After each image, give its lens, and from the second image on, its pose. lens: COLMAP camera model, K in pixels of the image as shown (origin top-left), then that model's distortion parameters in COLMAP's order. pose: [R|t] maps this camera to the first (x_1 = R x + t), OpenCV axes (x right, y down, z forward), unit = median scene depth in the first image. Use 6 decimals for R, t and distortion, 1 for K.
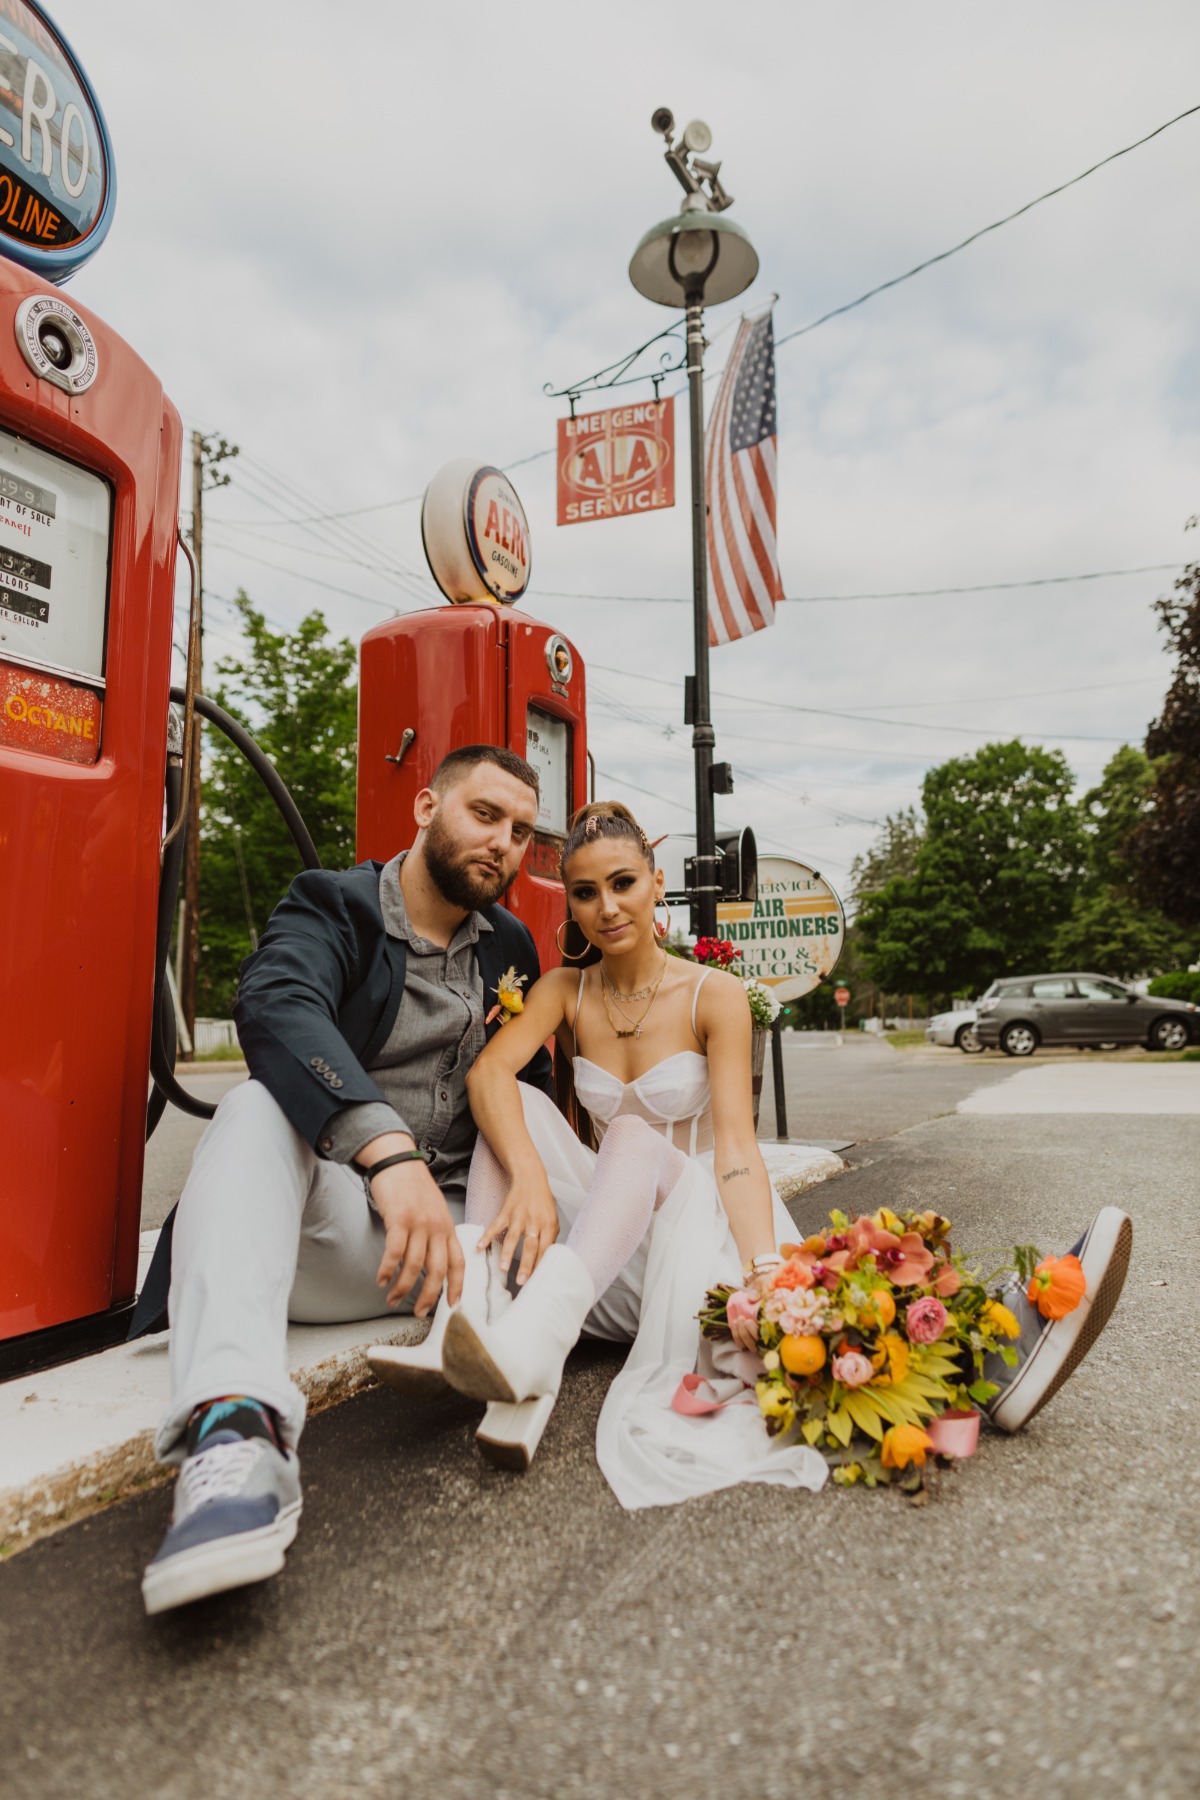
lens RADIAL K [[1217.0, 0, 592.7], [0, 1217.0, 901.2], [0, 0, 1]] dist [0.011788, -0.008161]
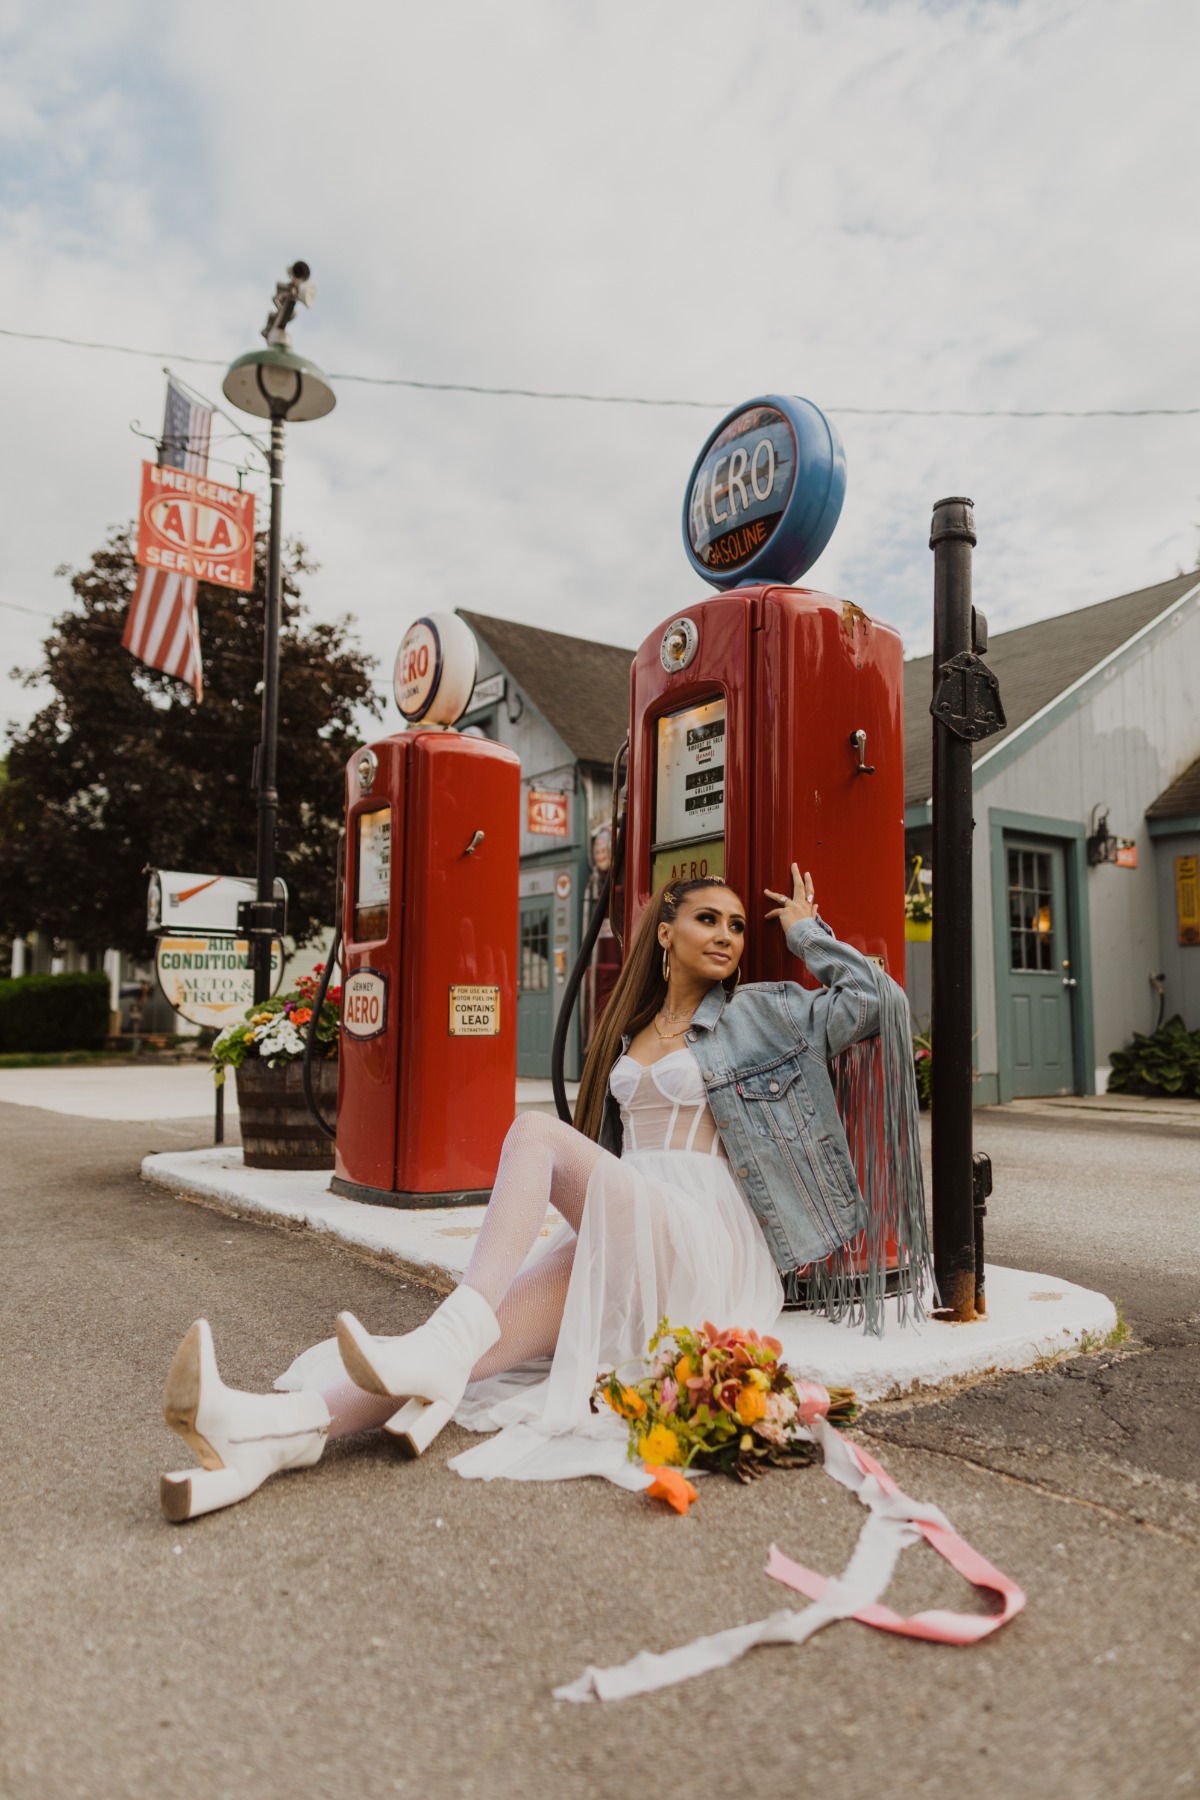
lens RADIAL K [[1217.0, 0, 599.4], [0, 1217.0, 899.9], [0, 0, 1]] dist [0.011788, -0.008161]
pose [[0.487785, 0.104506, 0.866686, -0.718406], [-0.101360, 0.992874, -0.062675, 0.001098], [-0.867059, -0.057275, 0.494902, 0.134344]]
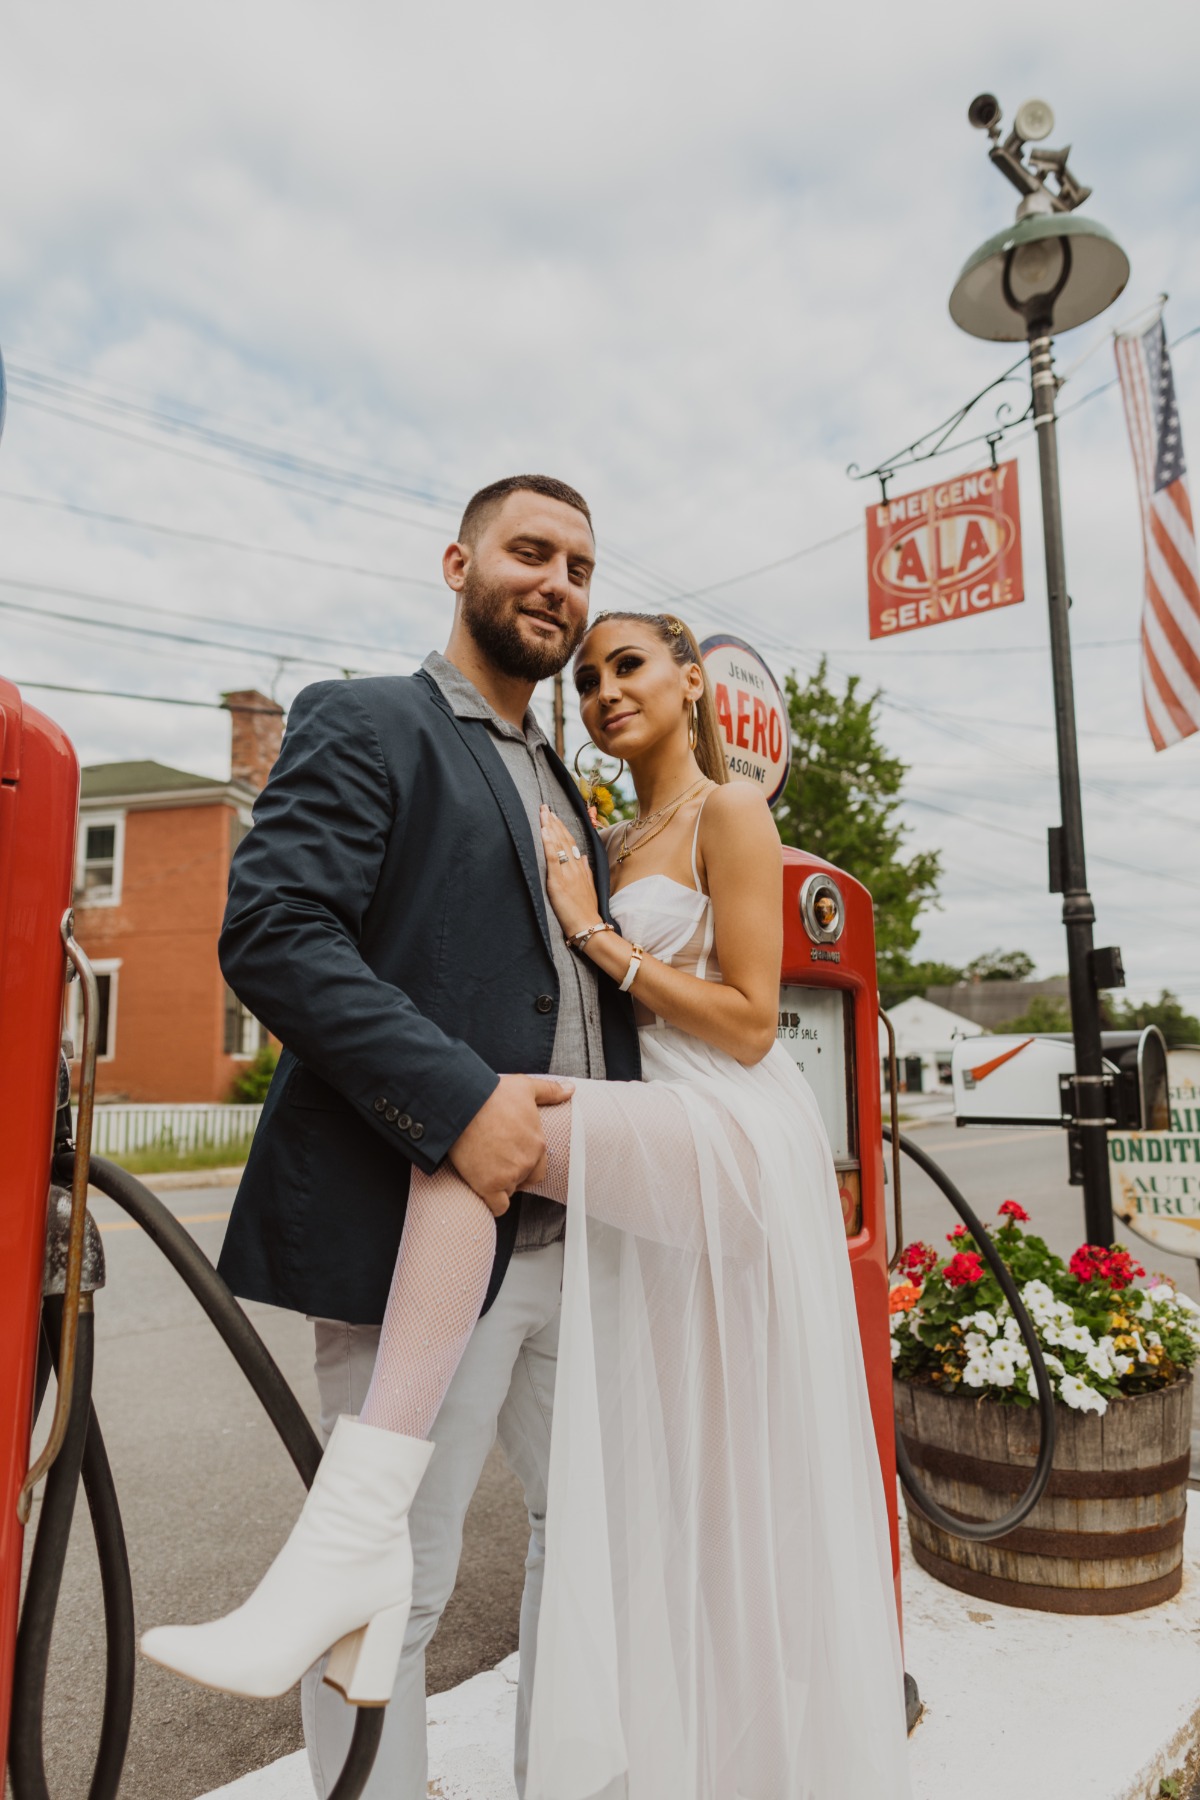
lens RADIAL K [[1217.0, 0, 592.7], [0, 1217.0, 899.3], [0, 0, 1]] dist [0.011788, -0.008161]
pose [[0.950027, -0.042493, -0.309261, 0.038345], [0.030576, 0.998595, -0.043283, -0.112405], [0.310666, 0.031664, 0.949992, 0.198756]]
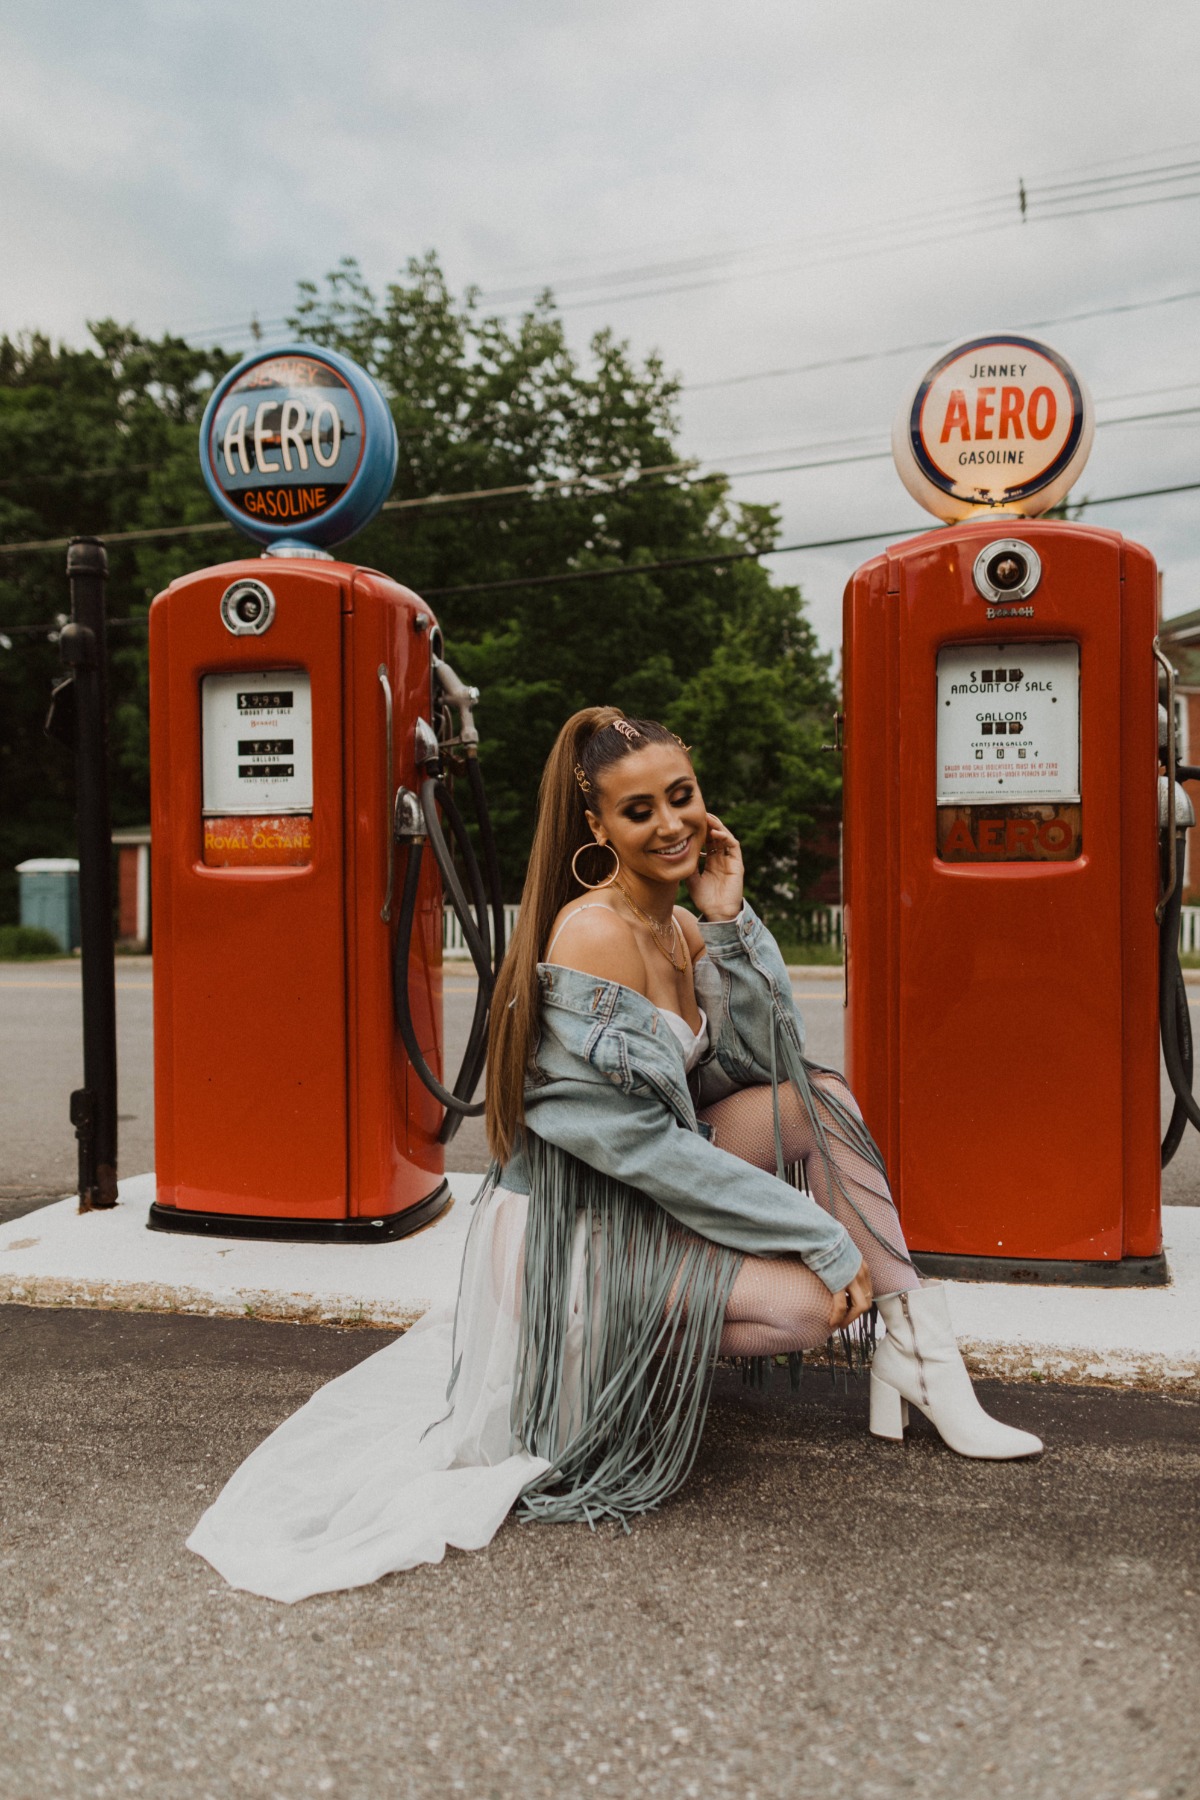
lens RADIAL K [[1217.0, 0, 592.7], [0, 1217.0, 900.6], [0, 0, 1]] dist [0.011788, -0.008161]
pose [[0.240459, 0.002445, -0.970656, 0.409400], [0.101895, 0.994408, 0.027747, -0.026064], [0.965296, -0.105577, 0.238865, 0.344706]]
